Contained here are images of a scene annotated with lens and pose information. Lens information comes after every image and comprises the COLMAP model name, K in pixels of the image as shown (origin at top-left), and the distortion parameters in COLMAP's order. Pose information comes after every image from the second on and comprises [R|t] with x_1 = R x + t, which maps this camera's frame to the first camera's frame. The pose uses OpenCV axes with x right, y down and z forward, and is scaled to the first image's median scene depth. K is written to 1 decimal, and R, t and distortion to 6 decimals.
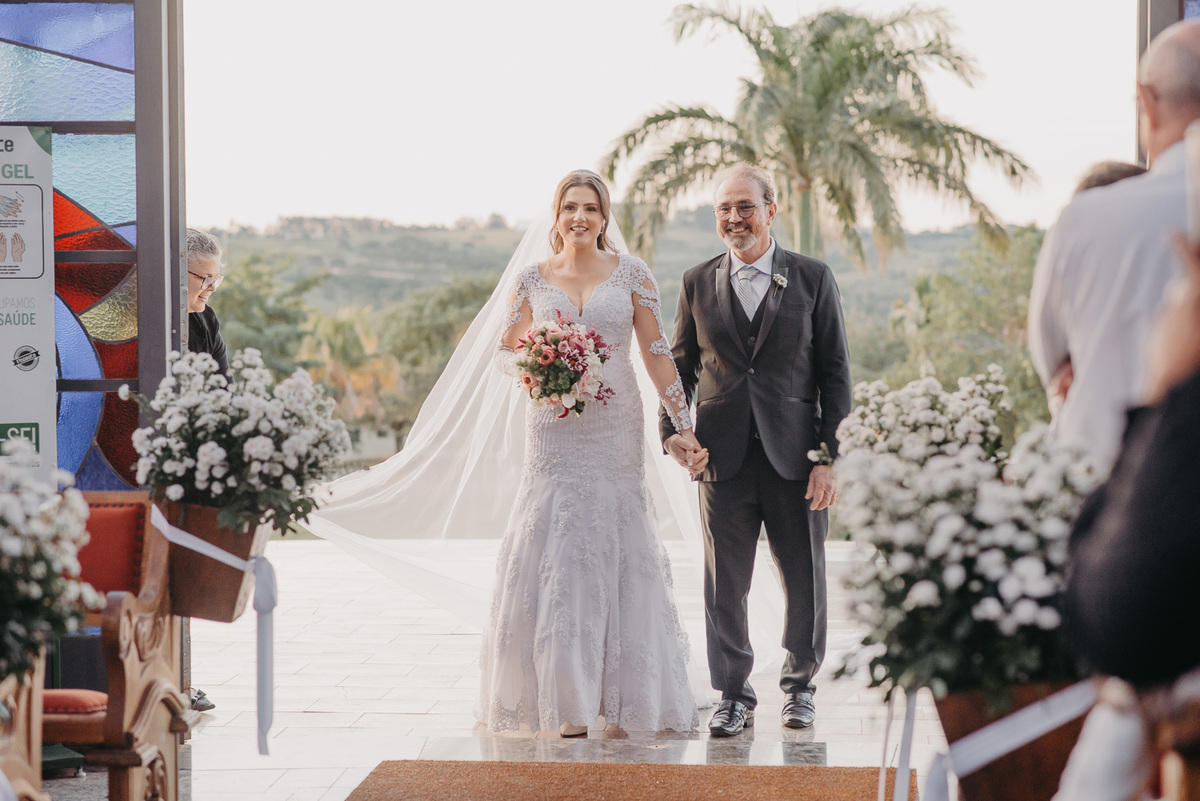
lens RADIAL K [[2893.0, 0, 608.9], [0, 2893.0, 403.0], [0, 0, 1]] dist [0.138835, 0.000000]
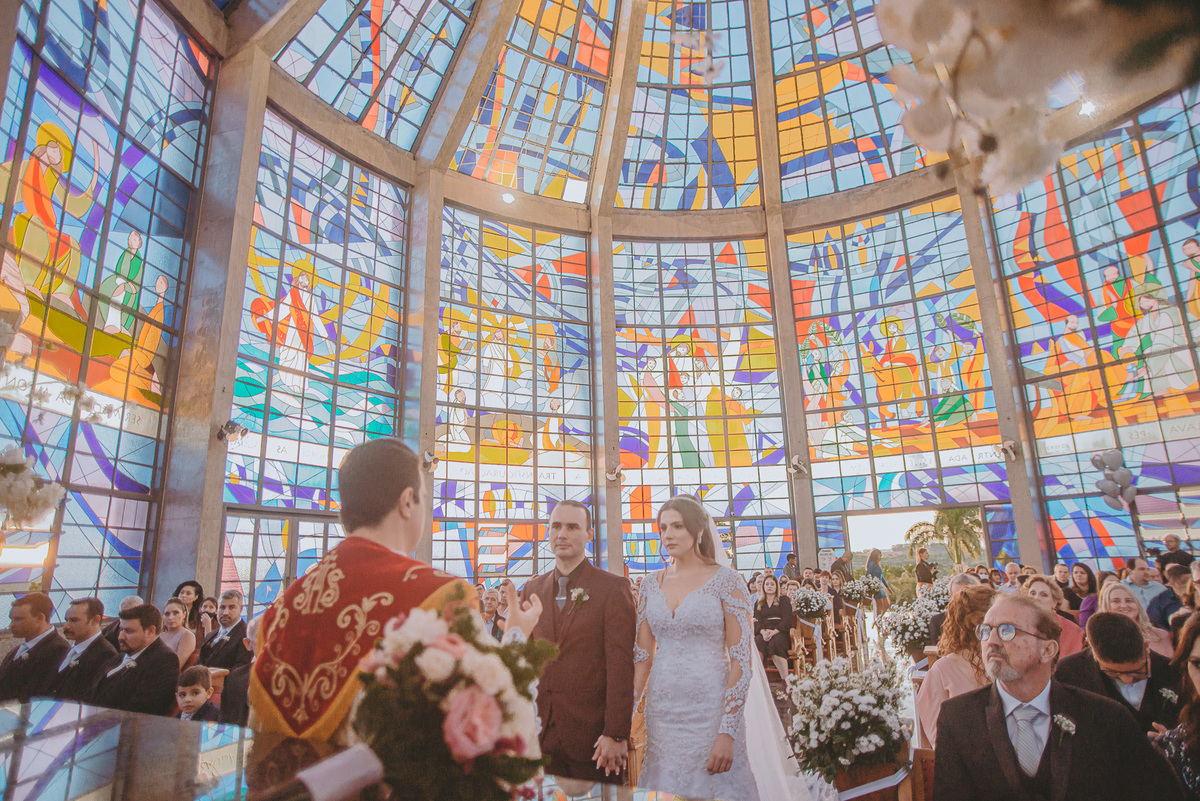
lens RADIAL K [[694.1, 0, 592.9], [0, 694.1, 397.5], [0, 0, 1]] dist [-0.089749, 0.061491]
pose [[0.911954, -0.120138, -0.392309, -0.010710], [0.003030, 0.958117, -0.286362, 0.058532], [0.410280, 0.259961, 0.874123, -1.362966]]
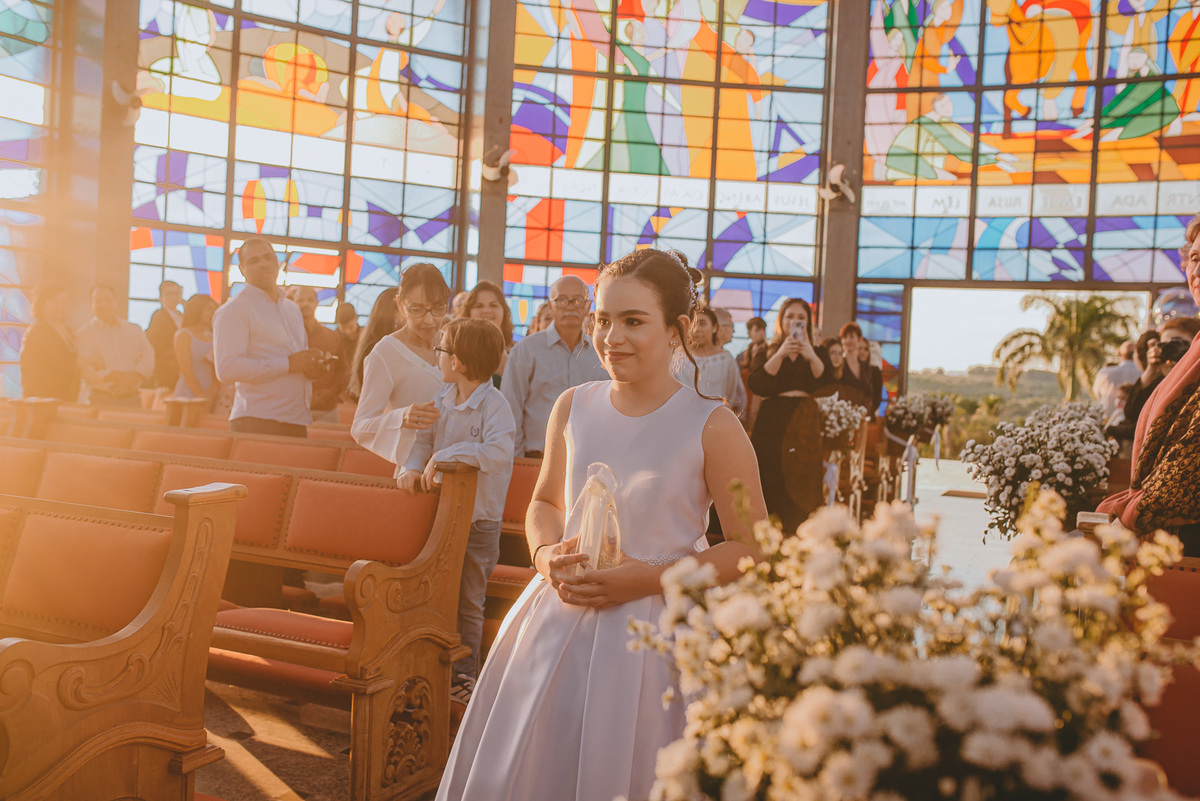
lens RADIAL K [[1157.9, 0, 596.8], [0, 1157.9, 403.0], [0, 0, 1]] dist [-0.024539, 0.000000]
pose [[0.945613, 0.058088, -0.320065, -0.040730], [-0.067430, 0.997558, -0.018175, 0.080369], [0.318228, 0.038769, 0.947221, -1.097733]]
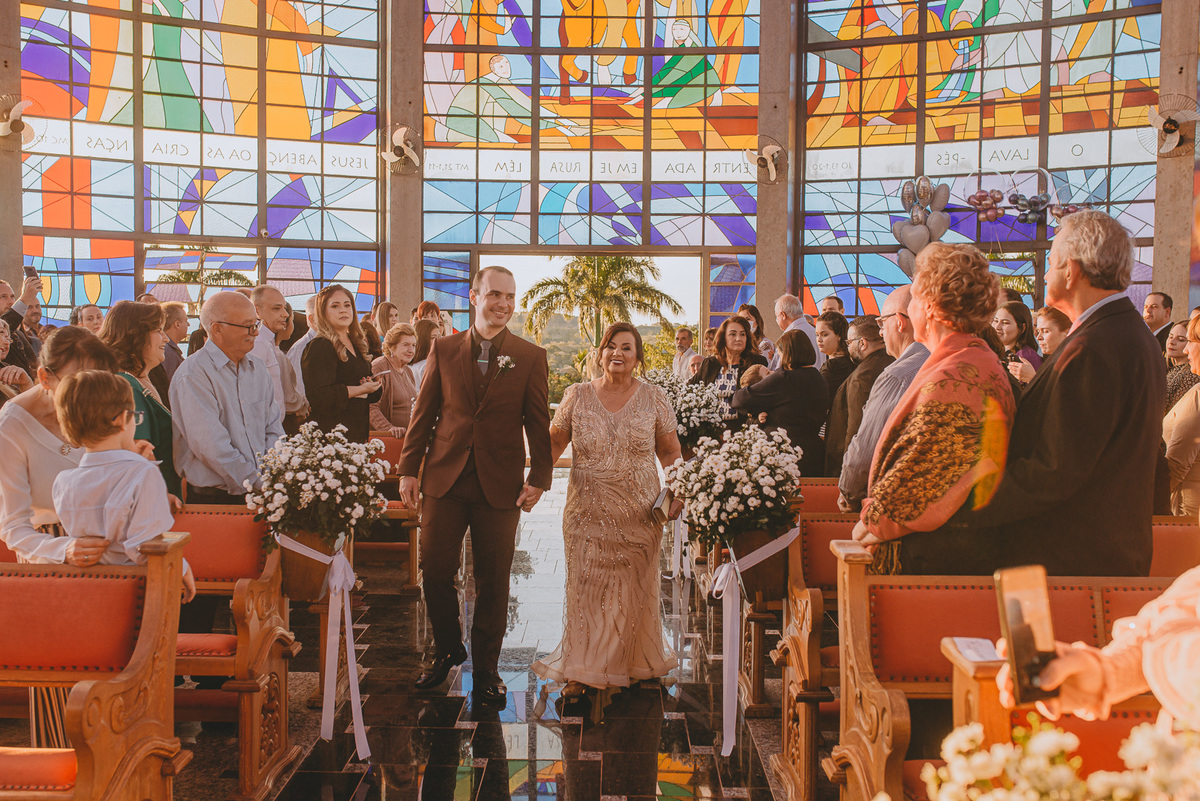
lens RADIAL K [[1218.6, 0, 603.9], [0, 1218.6, 401.9], [0, 0, 1]] dist [-0.022113, 0.000000]
pose [[0.996900, 0.008057, 0.078267, -0.141312], [-0.008337, 0.999960, 0.003241, 0.042676], [-0.078238, -0.003883, 0.996927, -1.101513]]
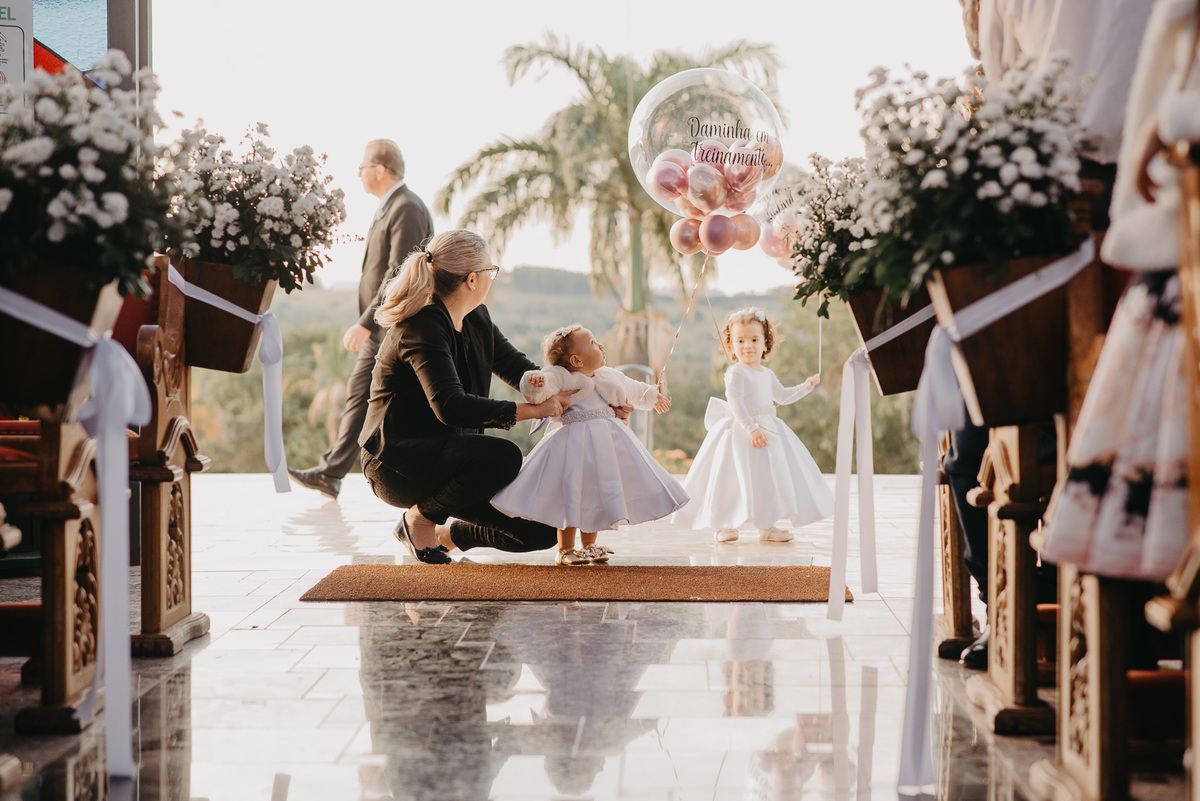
lens RADIAL K [[2893.0, 0, 596.2], [0, 2893.0, 397.9], [0, 0, 1]] dist [0.138835, 0.000000]
pose [[0.998280, 0.000543, 0.058616, -0.061246], [0.000770, 0.999749, -0.022383, 0.112217], [-0.058613, 0.022389, 0.998030, -0.106939]]
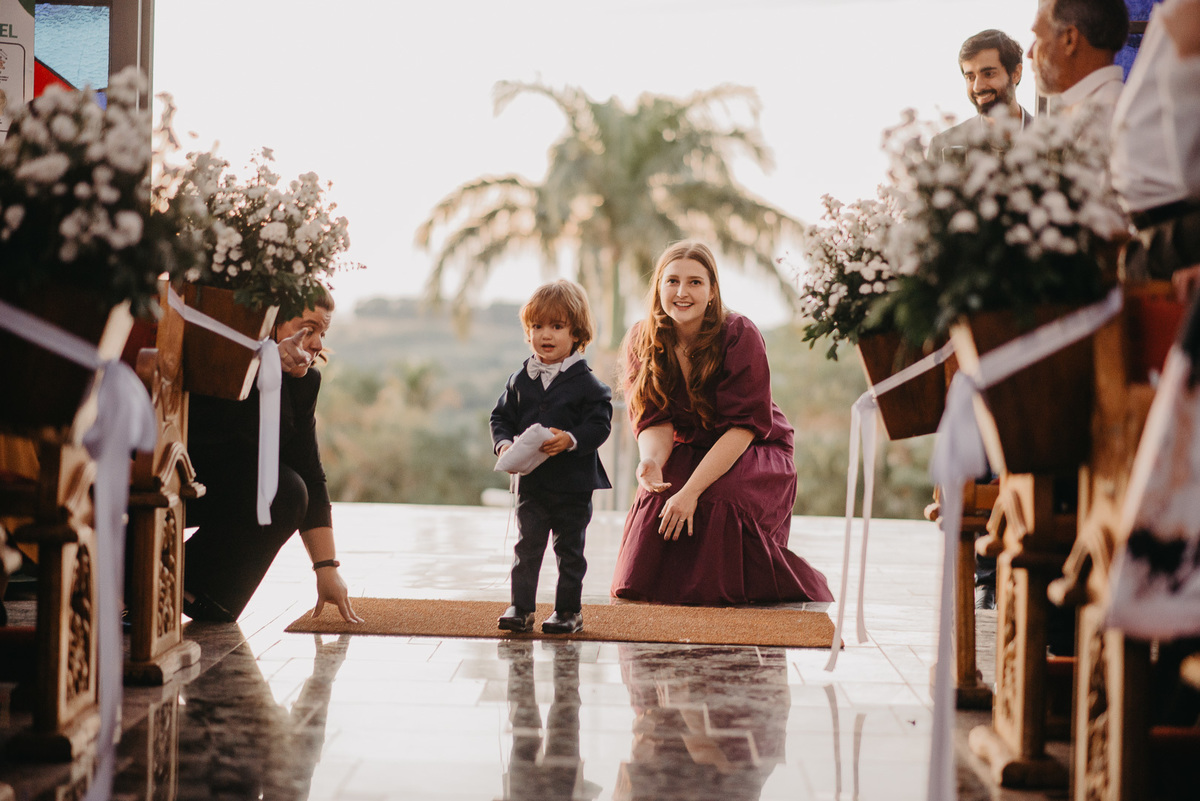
lens RADIAL K [[2893.0, 0, 596.0], [0, 2893.0, 398.3], [0, 0, 1]] dist [0.138835, 0.000000]
pose [[0.997271, 0.028714, 0.068013, -0.071848], [-0.026362, 0.999032, -0.035229, 0.112208], [-0.068959, 0.033340, 0.997062, -0.093474]]
